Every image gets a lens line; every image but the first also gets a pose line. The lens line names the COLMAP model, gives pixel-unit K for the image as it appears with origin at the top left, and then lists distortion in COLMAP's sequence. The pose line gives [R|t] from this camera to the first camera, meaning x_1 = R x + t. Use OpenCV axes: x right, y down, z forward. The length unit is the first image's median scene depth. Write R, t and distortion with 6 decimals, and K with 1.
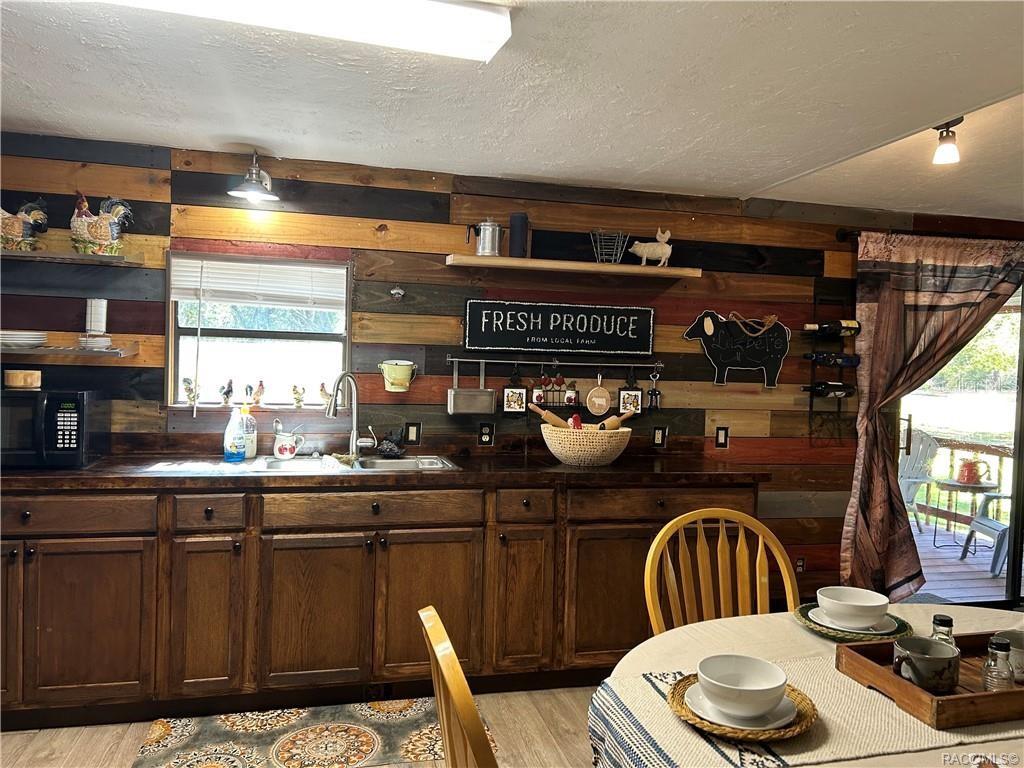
lens RADIAL K [[771.8, 0, 513.1], [0, 771.8, 388.4], [0, 0, 1]] dist [0.062321, -0.069119]
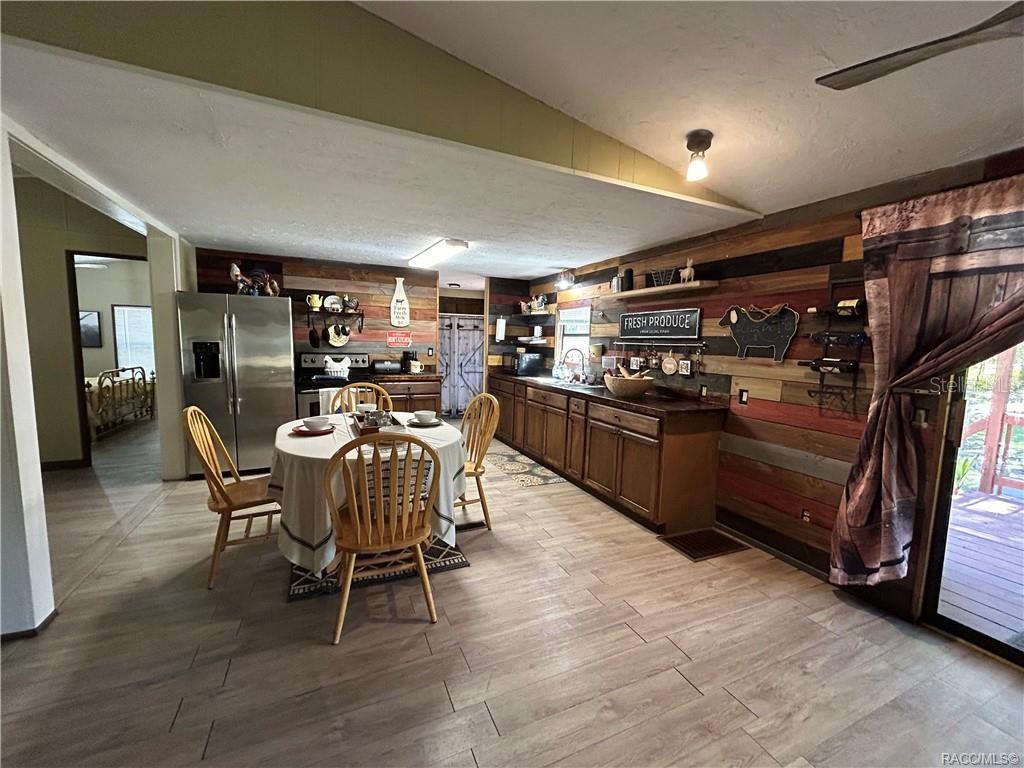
lens RADIAL K [[415.4, 0, 511.3], [0, 415.4, 384.0], [0, 0, 1]] dist [-0.000442, 0.000405]
pose [[0.178699, 0.075069, -0.981036, 0.955487], [-0.055963, 0.996246, 0.066039, 0.014963], [0.982311, 0.043101, 0.182229, 0.478939]]
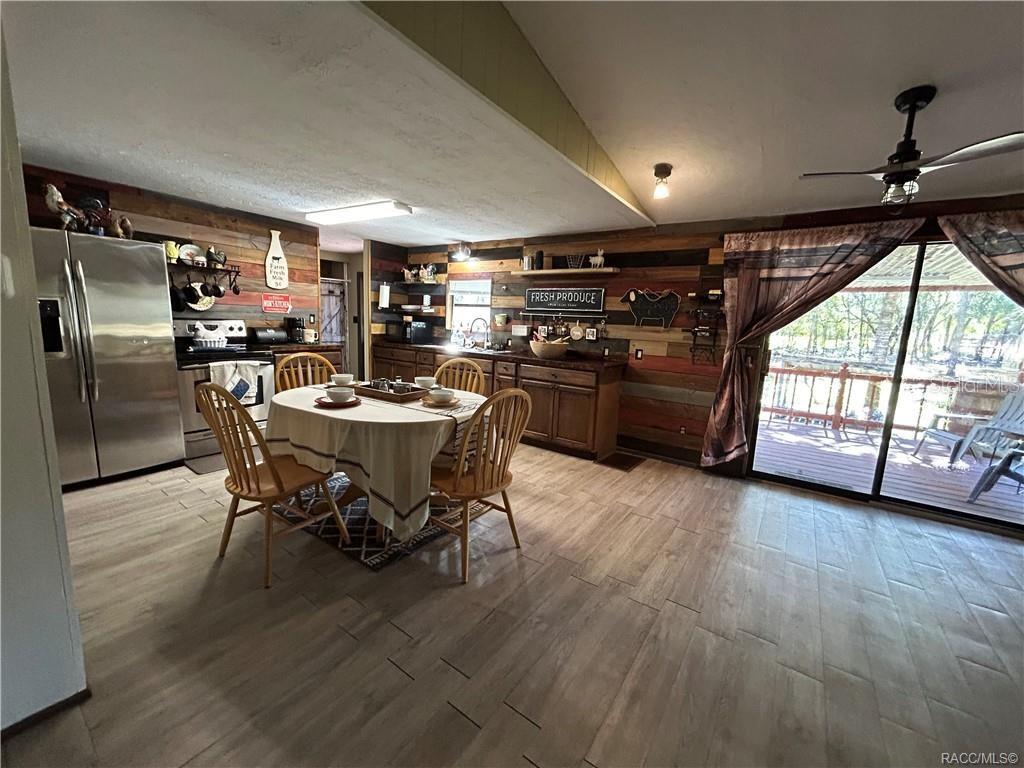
lens RADIAL K [[415.4, 0, 514.5], [0, 415.4, 384.6], [0, 0, 1]] dist [-0.000442, 0.000405]
pose [[0.656417, 0.116378, -0.745368, 0.881121], [-0.053568, 0.992726, 0.107823, 0.043903], [0.752494, -0.030849, 0.657876, 0.086844]]
